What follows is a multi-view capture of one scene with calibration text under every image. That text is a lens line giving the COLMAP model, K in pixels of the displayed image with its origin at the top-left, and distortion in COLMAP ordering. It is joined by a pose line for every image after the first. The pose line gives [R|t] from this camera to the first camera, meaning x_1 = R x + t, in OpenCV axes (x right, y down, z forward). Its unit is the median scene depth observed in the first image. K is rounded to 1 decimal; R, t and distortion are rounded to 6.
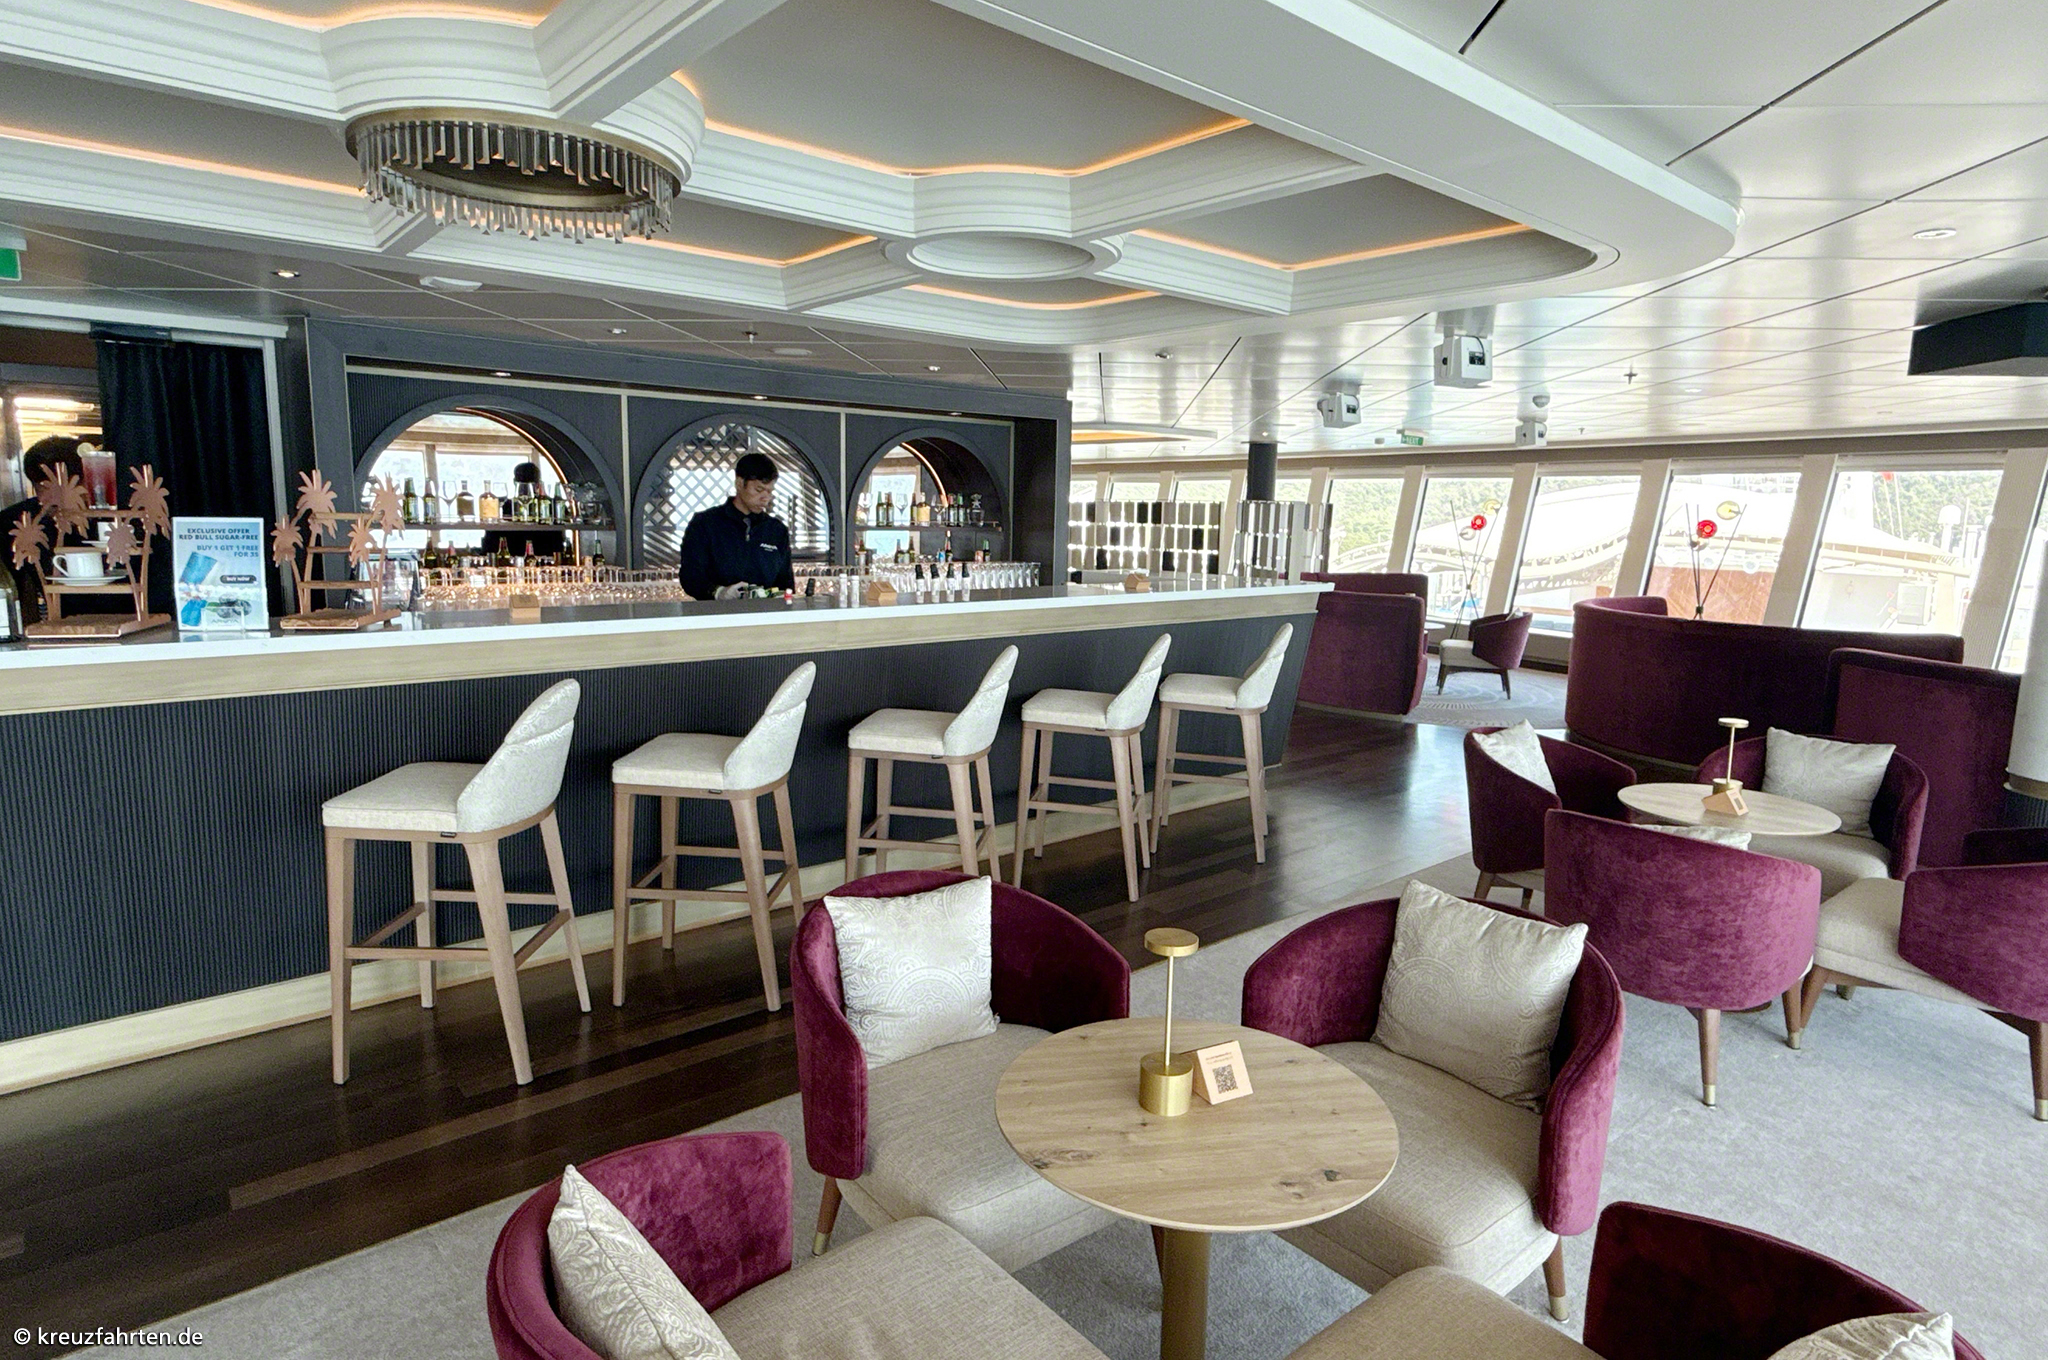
lens RADIAL K [[1147.1, 0, 1024.0], [0, 1147.1, 680.0], [0, 0, 1]] dist [-0.002108, -0.000395]
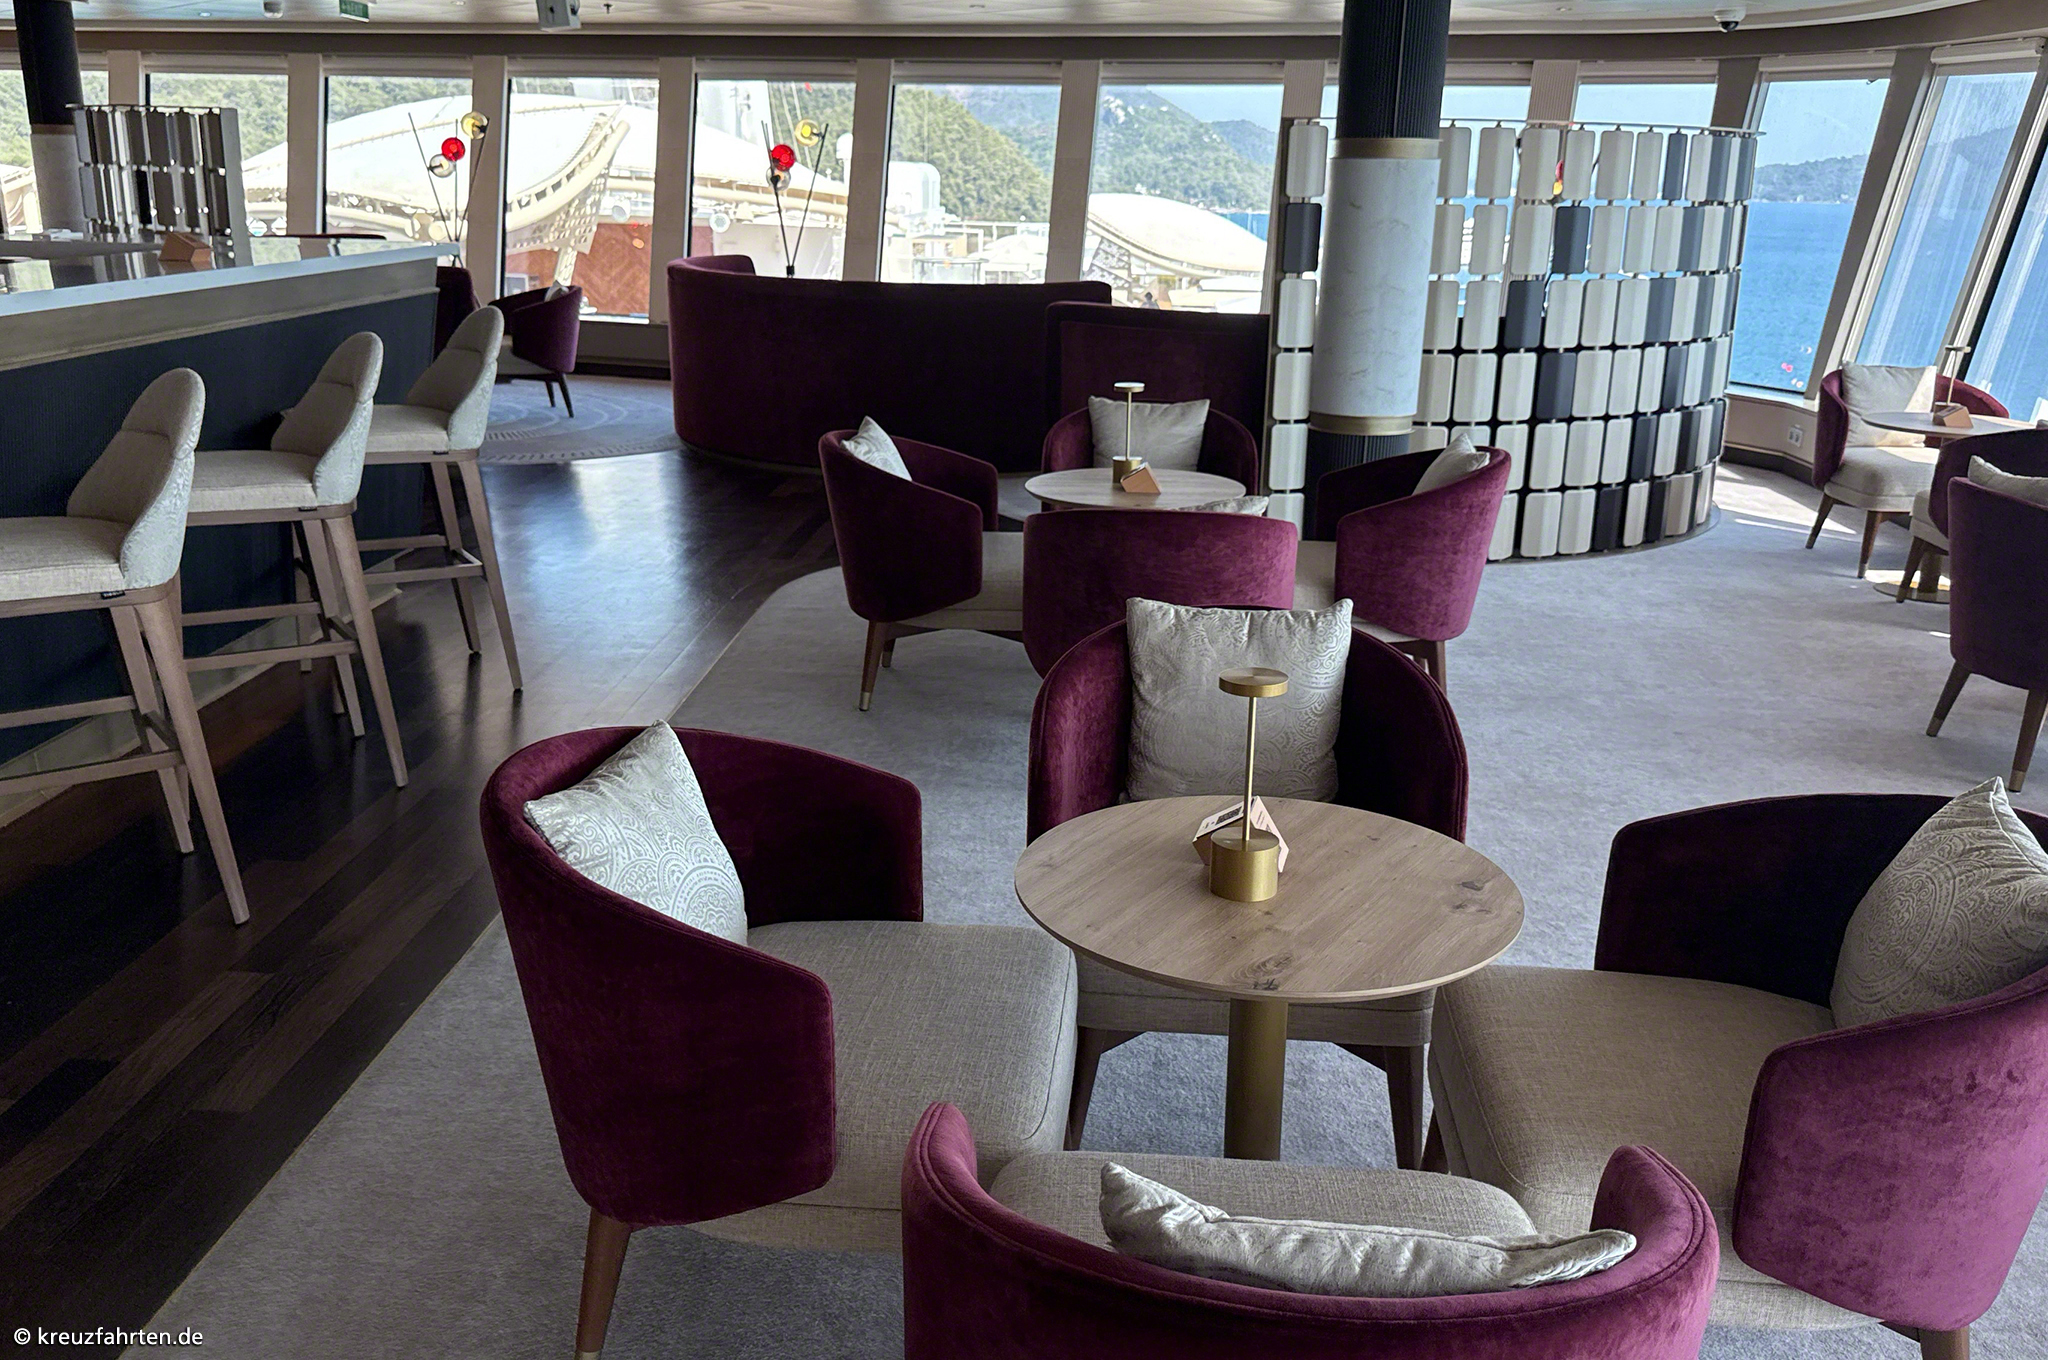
lens RADIAL K [[1769.6, 0, 1024.0], [0, 1769.6, 680.0], [0, 0, 1]] dist [-0.000668, 0.000555]
pose [[0.677136, -0.209985, 0.705261, -0.376974], [0.099623, 0.975756, 0.194872, -0.013055], [-0.729083, -0.061695, 0.681639, 0.130148]]
